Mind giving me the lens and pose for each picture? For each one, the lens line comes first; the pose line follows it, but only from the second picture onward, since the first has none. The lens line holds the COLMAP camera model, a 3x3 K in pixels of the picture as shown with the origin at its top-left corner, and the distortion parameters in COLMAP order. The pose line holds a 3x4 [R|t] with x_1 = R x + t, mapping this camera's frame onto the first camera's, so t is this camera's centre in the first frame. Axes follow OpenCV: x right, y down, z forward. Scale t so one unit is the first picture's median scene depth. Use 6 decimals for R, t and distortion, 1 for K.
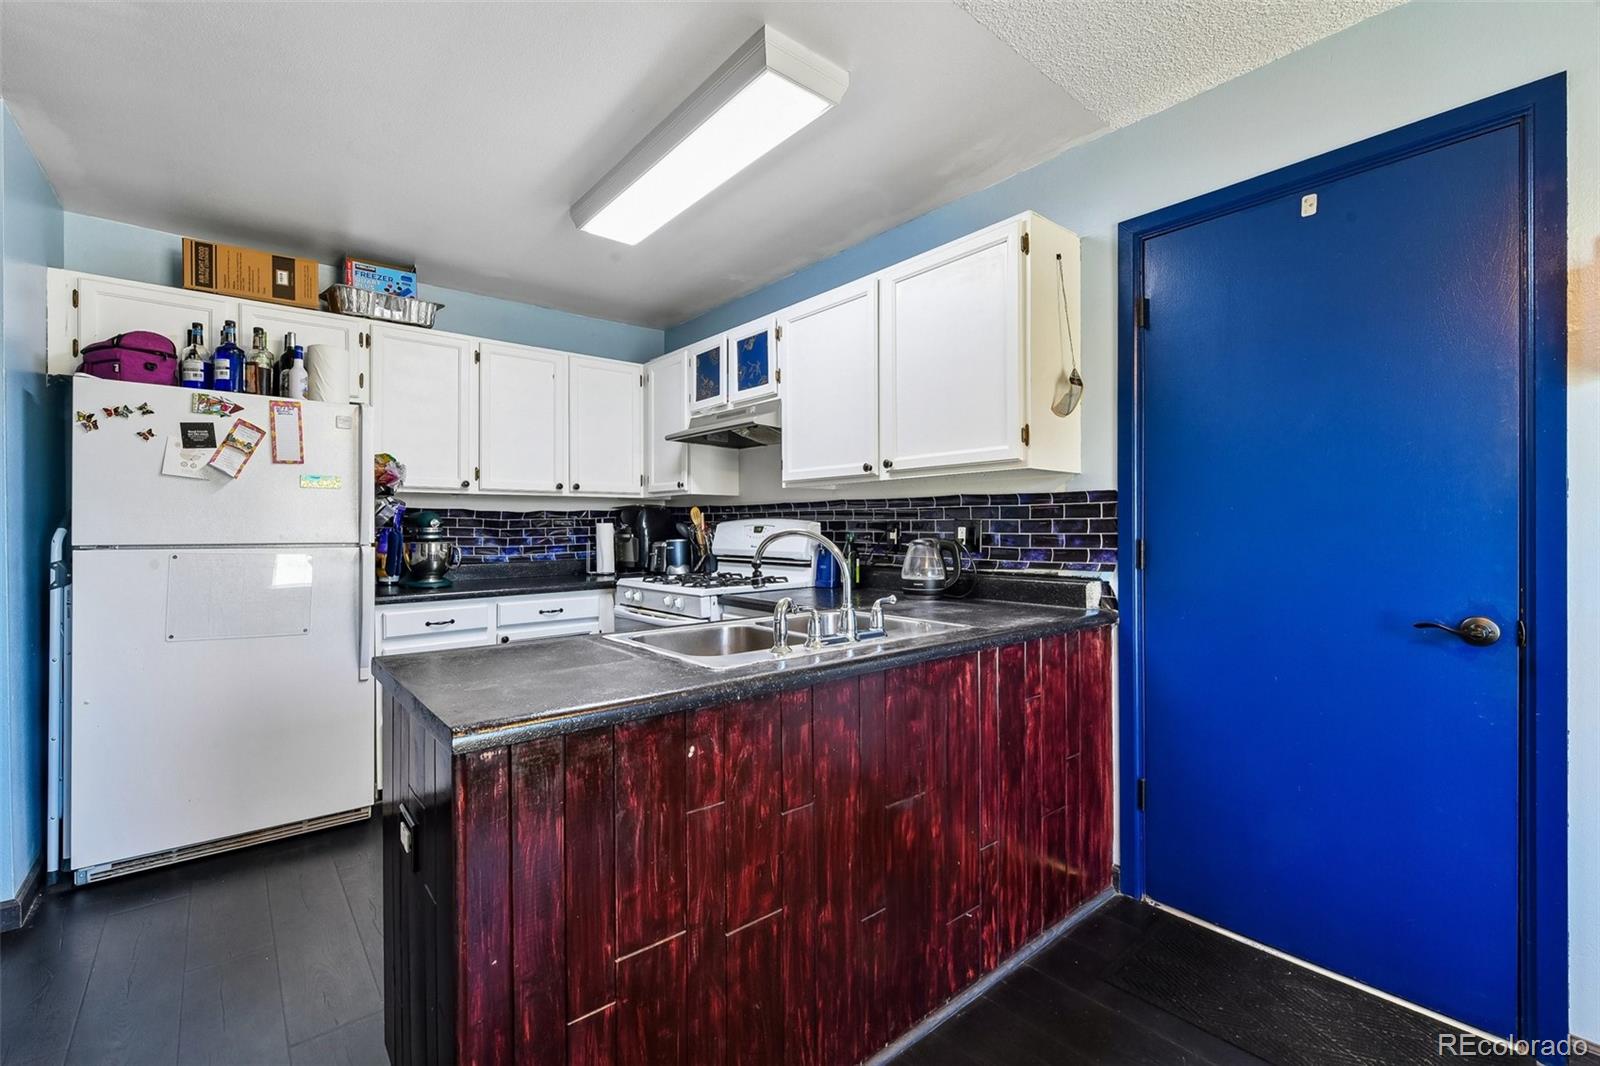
lens RADIAL K [[694.9, 0, 803.4], [0, 694.9, 529.4], [0, 0, 1]] dist [0.002397, -0.001439]
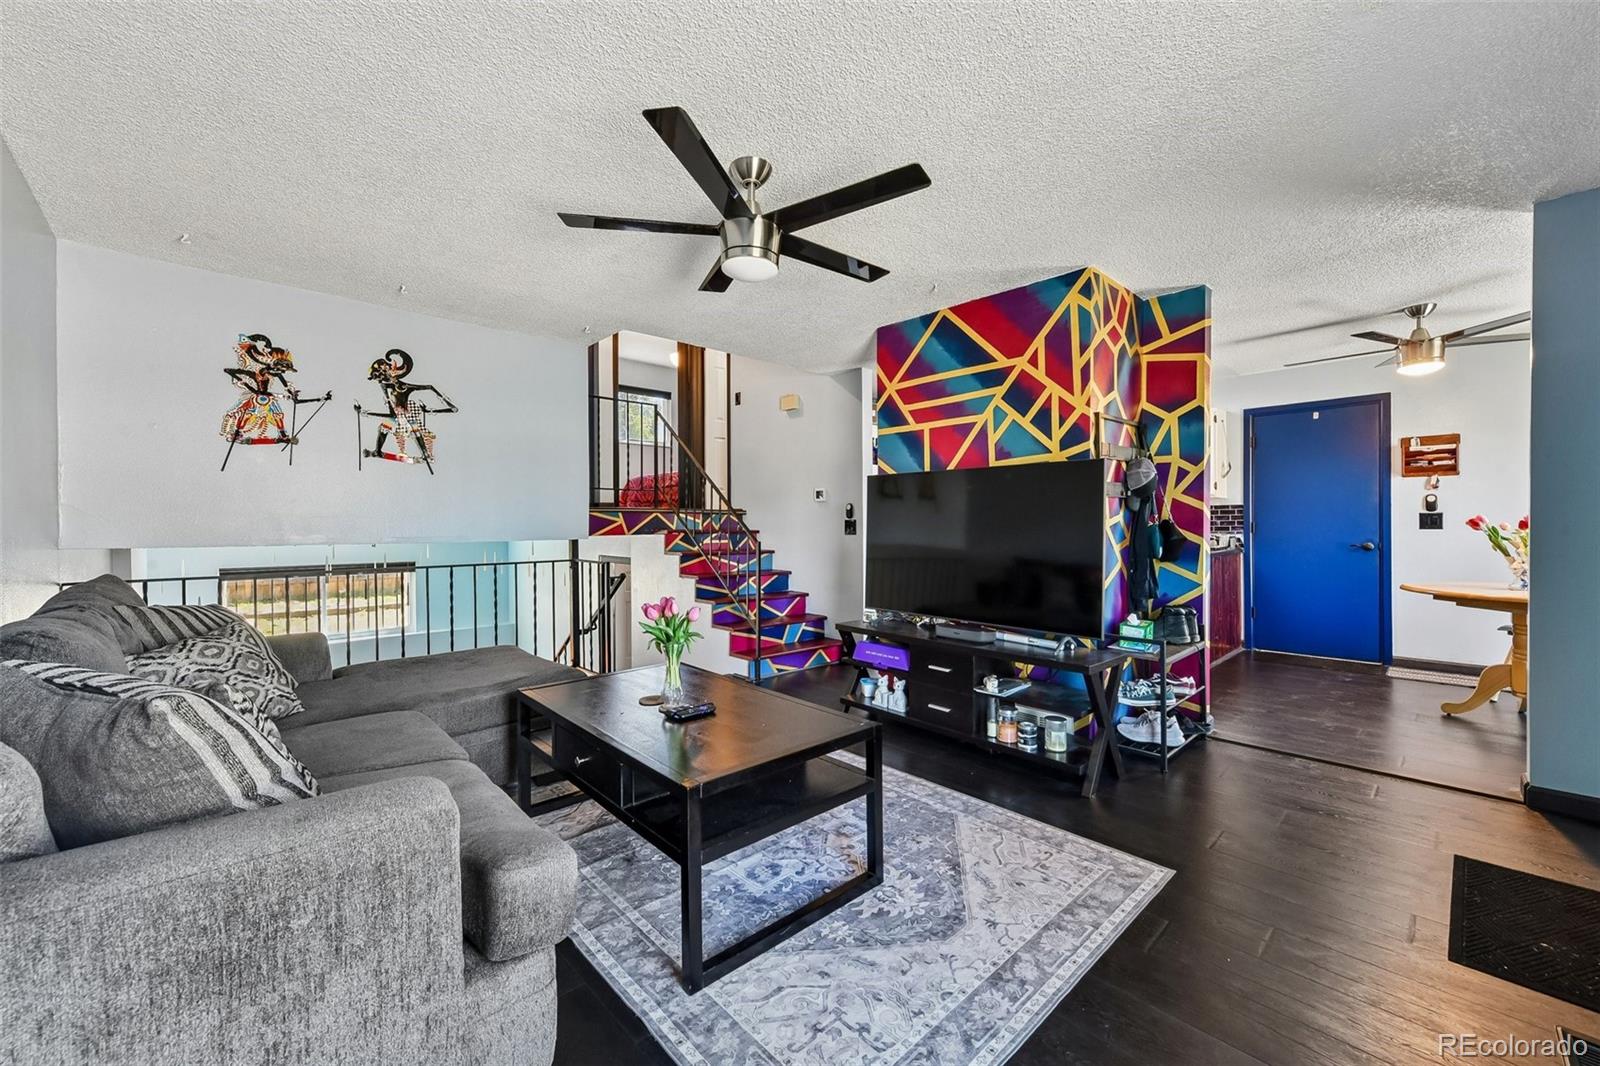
lens RADIAL K [[634.7, 0, 804.6], [0, 634.7, 530.2], [0, 0, 1]] dist [0.005304, -0.001253]
pose [[0.998610, -0.005736, 0.052387, -1.089707], [0.005315, 0.999953, 0.008157, 0.011302], [-0.052431, -0.007867, 0.998594, -1.101359]]
